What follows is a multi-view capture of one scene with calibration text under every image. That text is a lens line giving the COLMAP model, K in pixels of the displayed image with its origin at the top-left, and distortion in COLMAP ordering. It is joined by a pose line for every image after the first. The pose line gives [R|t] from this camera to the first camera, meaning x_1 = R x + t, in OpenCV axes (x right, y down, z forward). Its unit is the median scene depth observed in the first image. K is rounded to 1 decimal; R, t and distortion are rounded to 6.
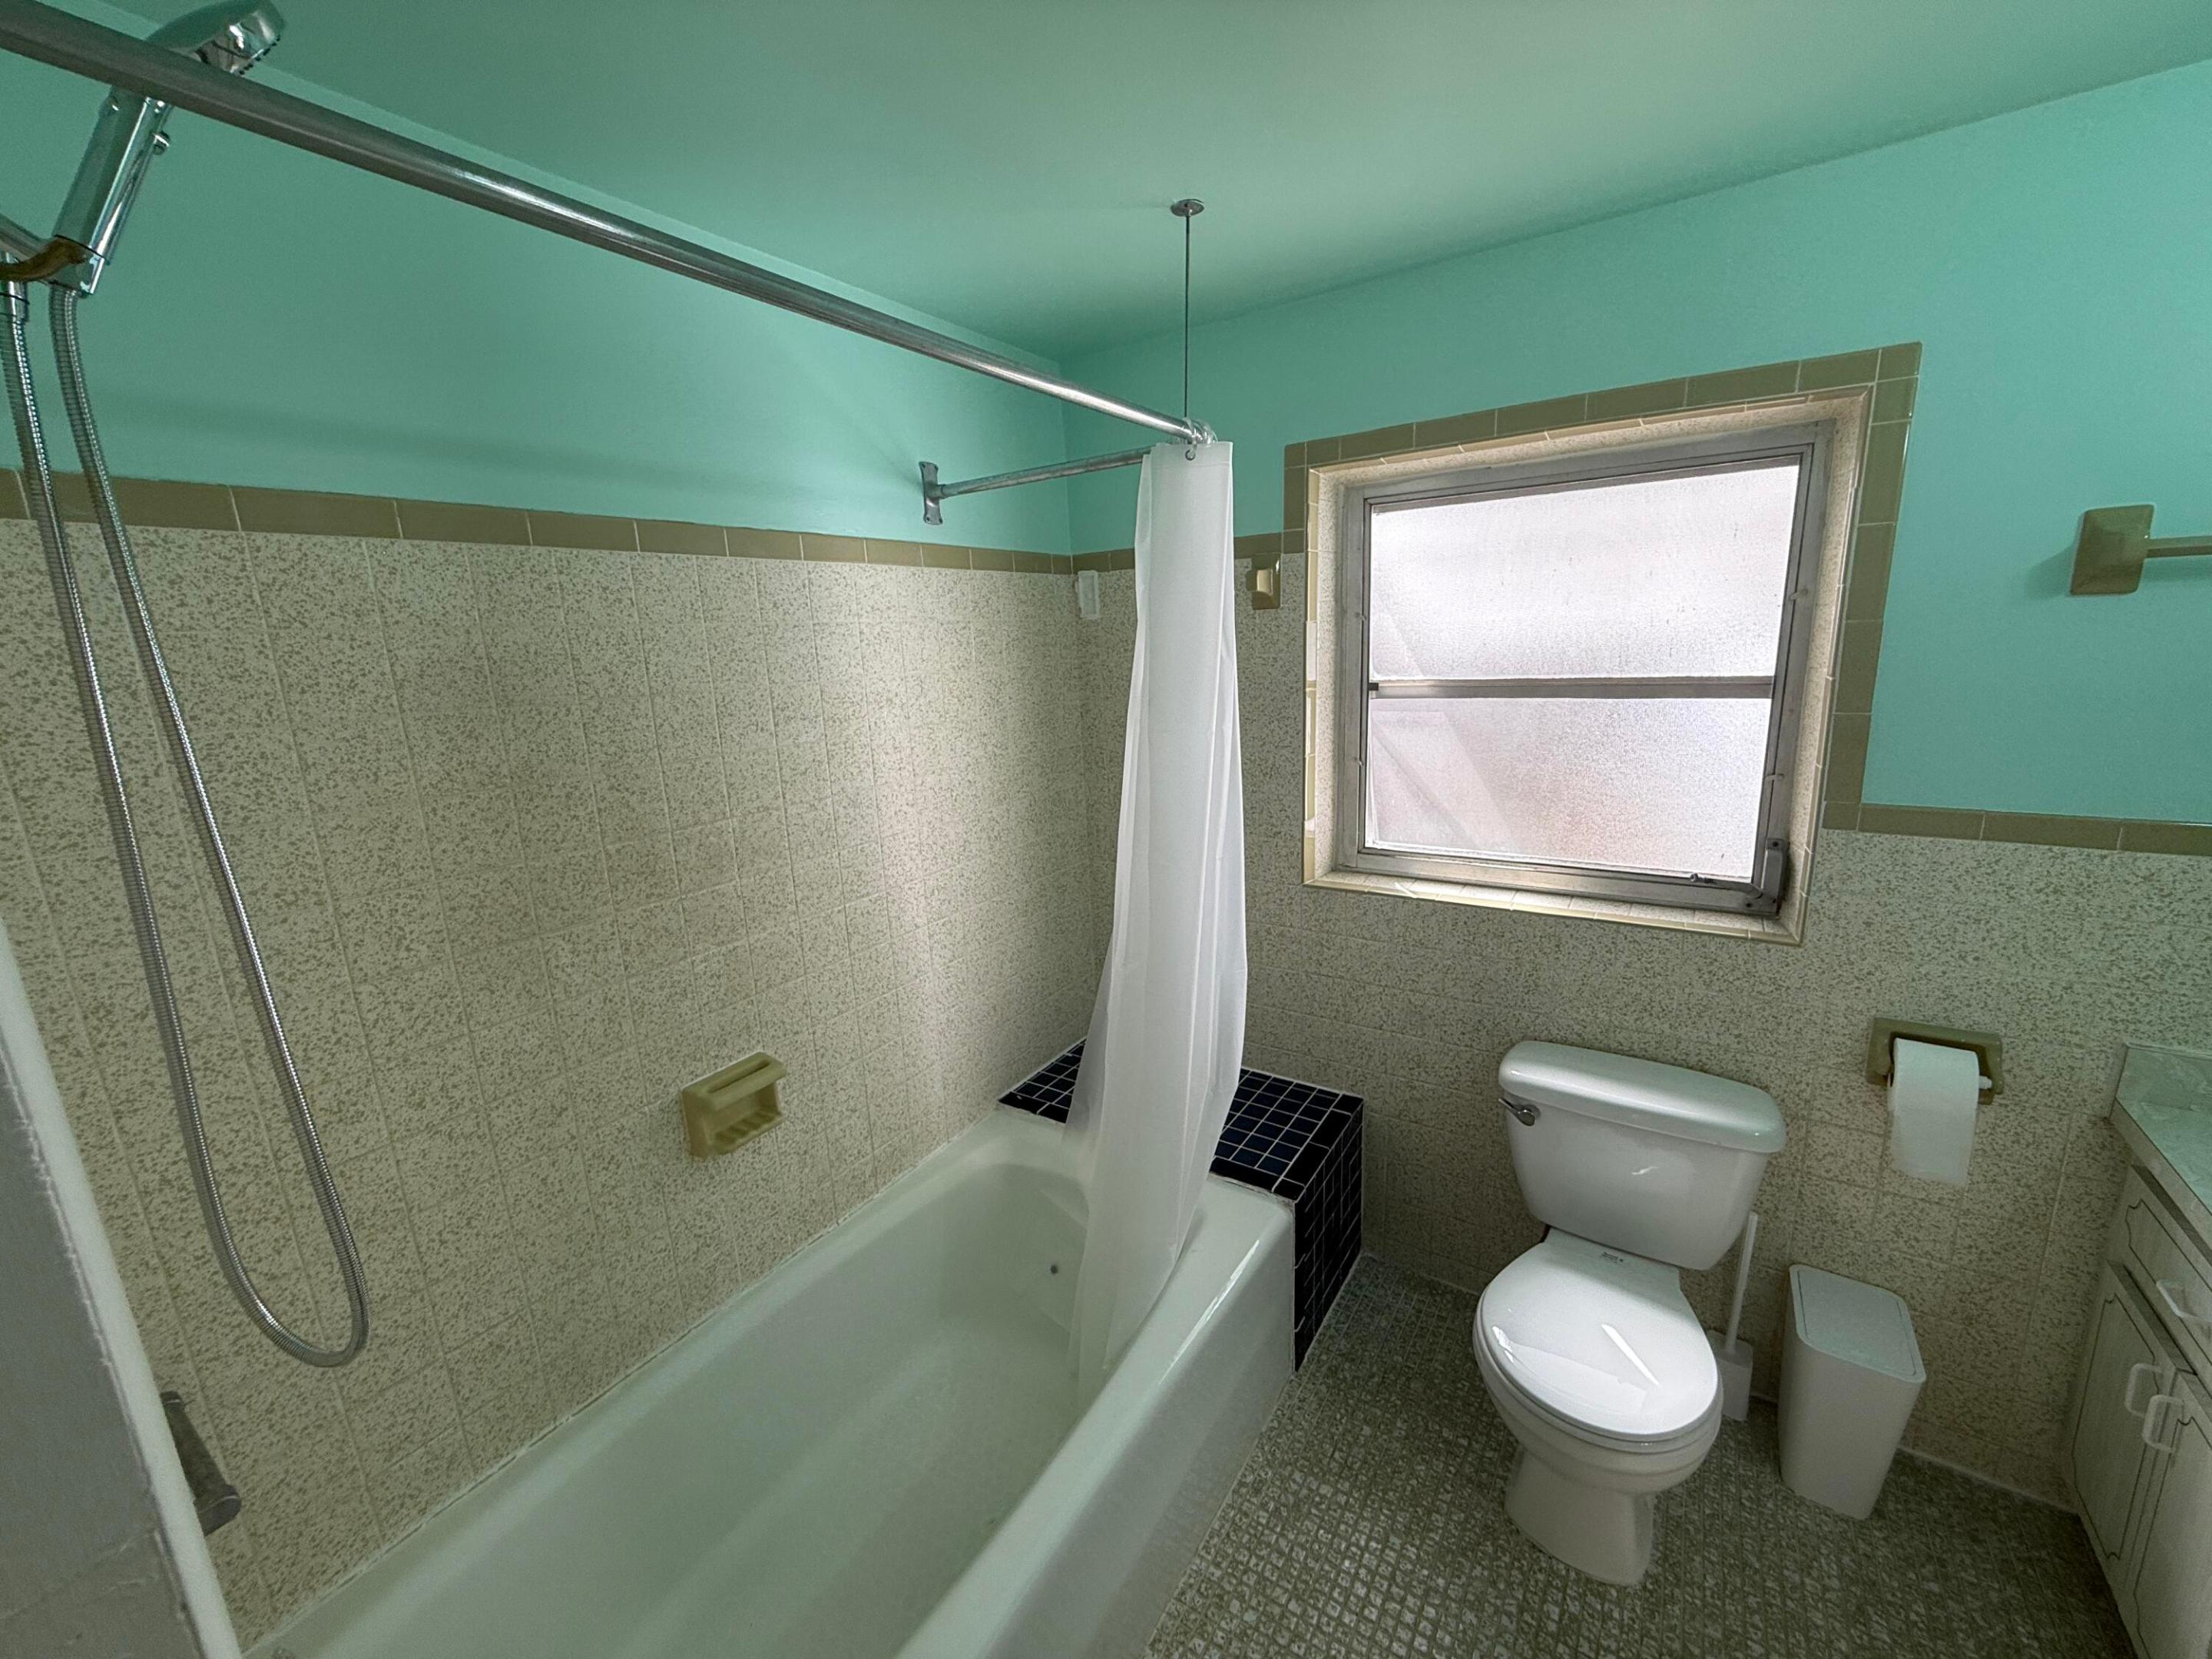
lens RADIAL K [[879.1, 0, 1097.7], [0, 879.1, 829.4], [0, 0, 1]] dist [0.000572, 0.000141]
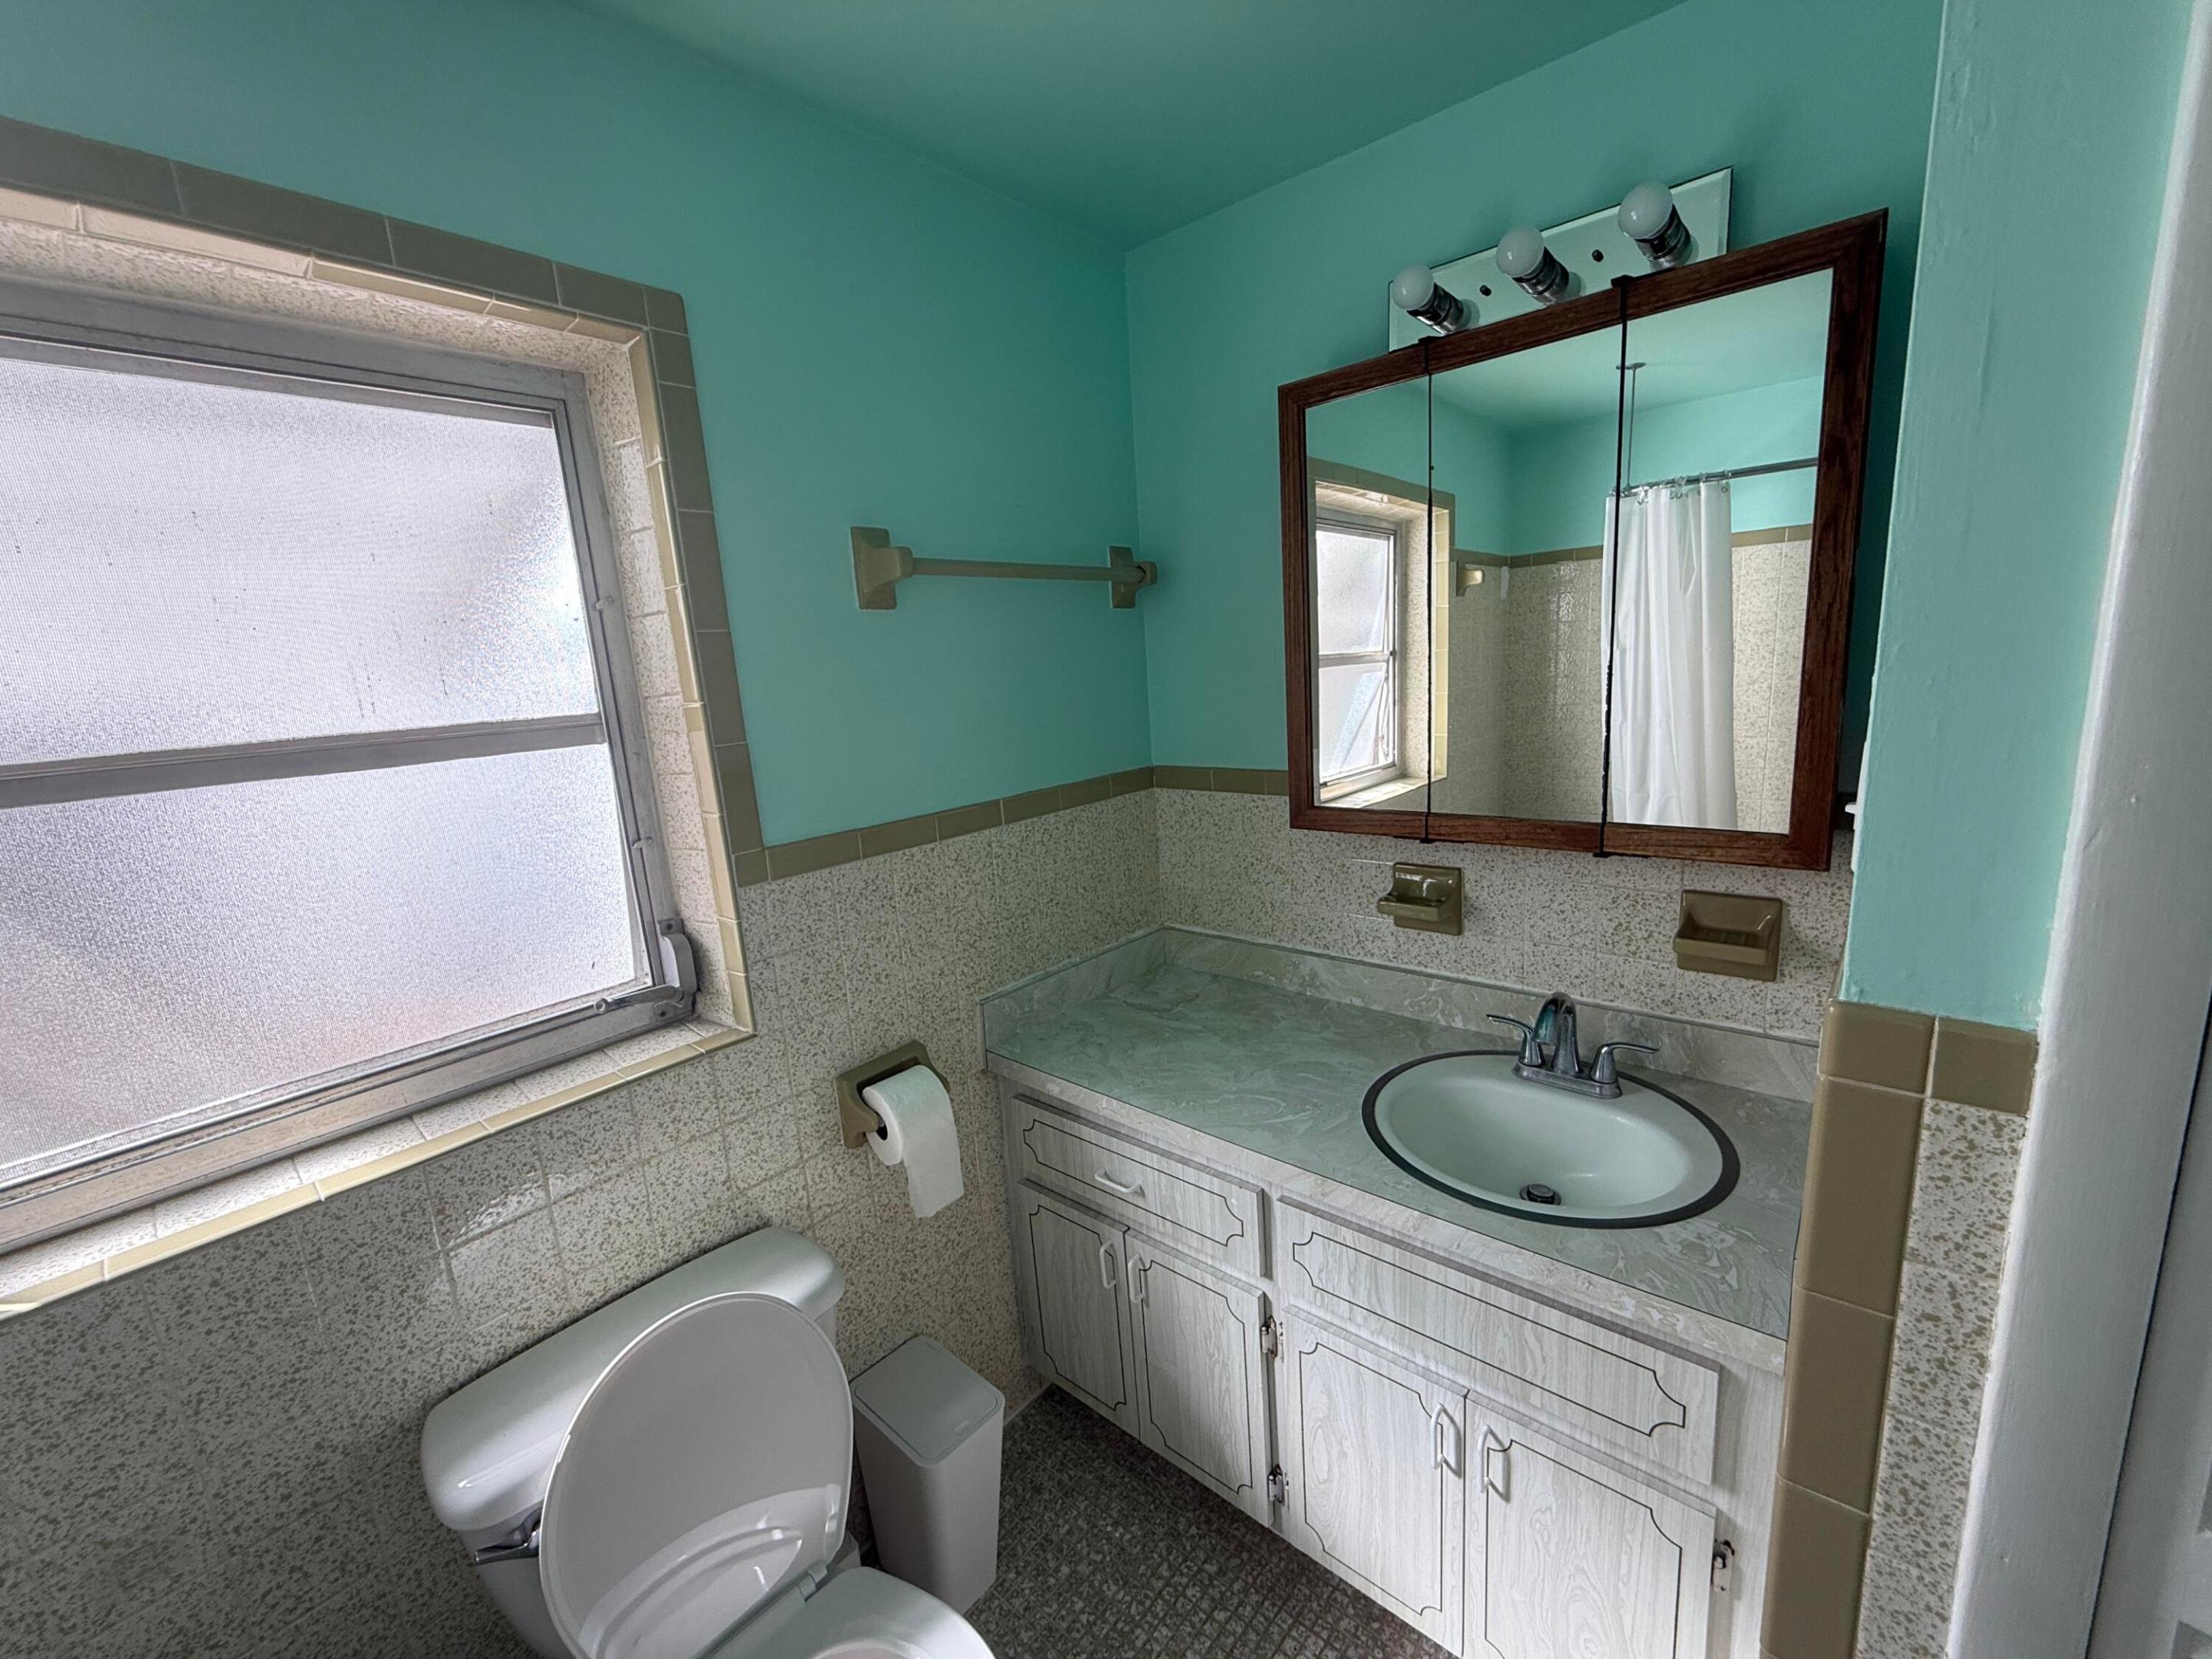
lens RADIAL K [[879.1, 0, 1097.7], [0, 879.1, 829.4], [0, 0, 1]] dist [0.000572, 0.000141]
pose [[0.134250, -0.157170, 0.978404, 0.088112], [0.272629, 0.955099, 0.116018, -0.054296], [-0.952707, 0.251166, 0.171071, 0.518180]]
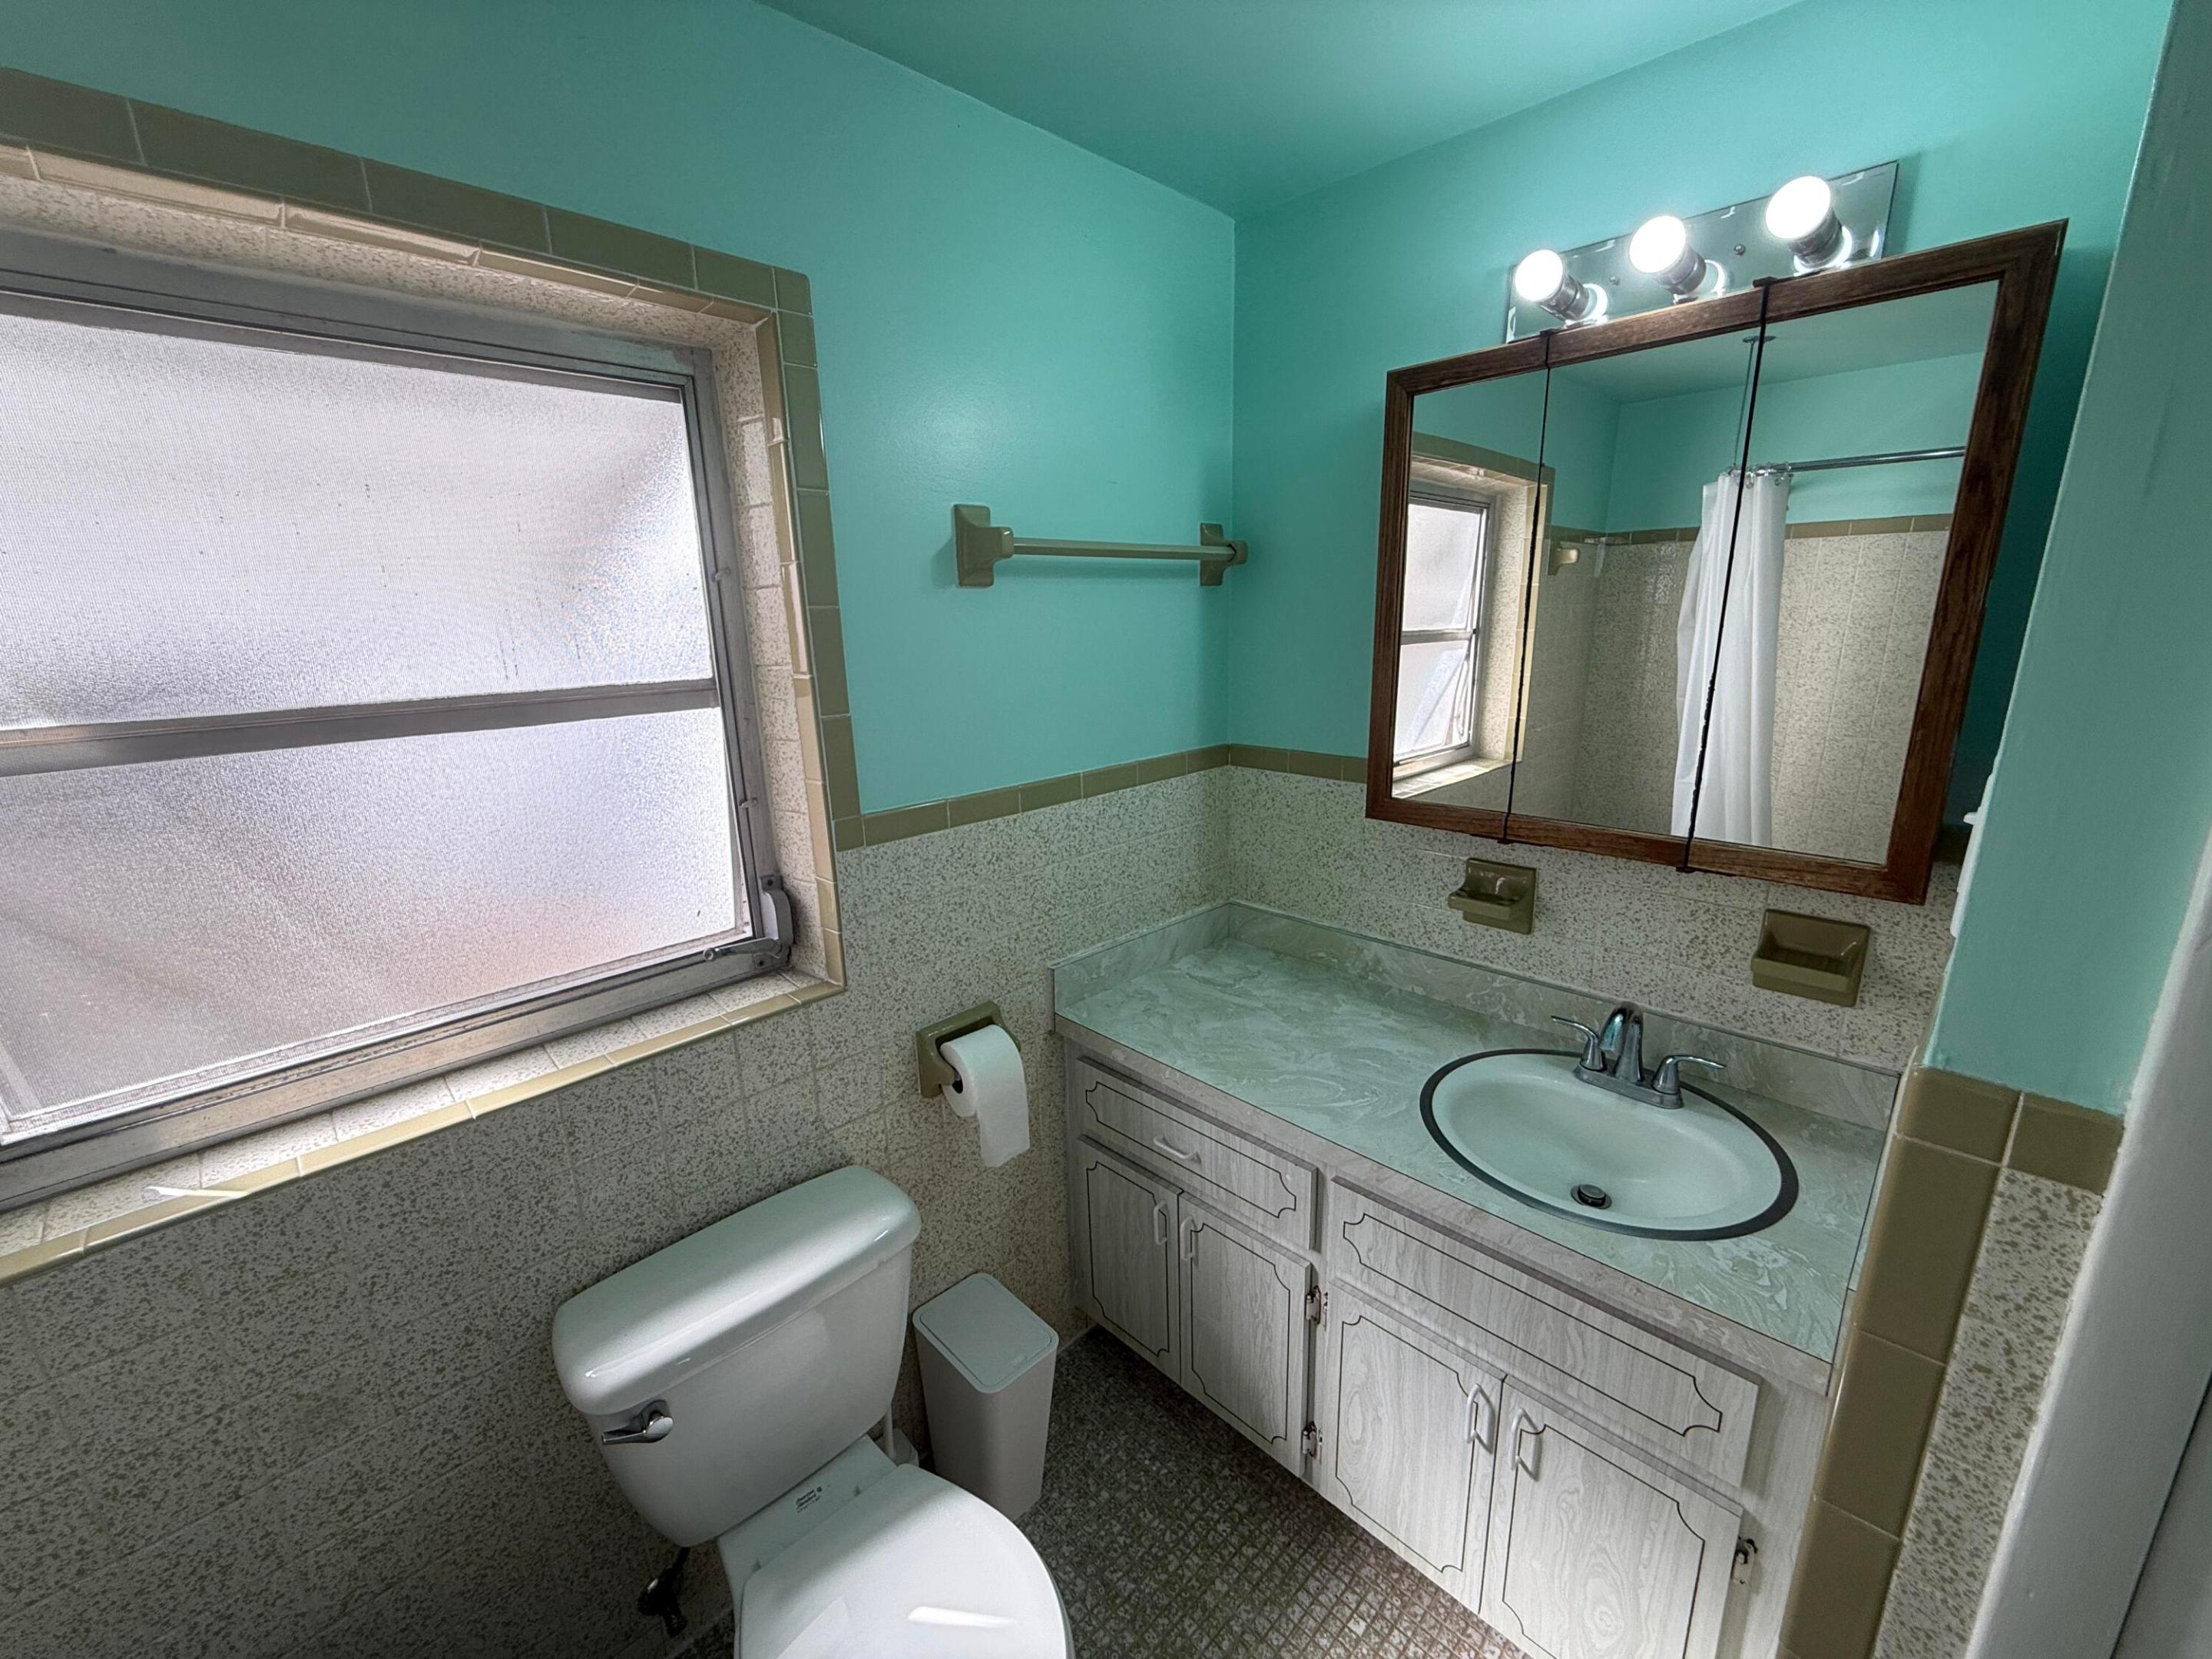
lens RADIAL K [[879.1, 0, 1097.7], [0, 879.1, 829.4], [0, 0, 1]] dist [0.000572, 0.000141]
pose [[0.202491, -0.203878, 0.957826, 0.064443], [0.226587, 0.961300, 0.156715, -0.094732], [-0.952710, 0.185298, 0.240850, 0.532532]]
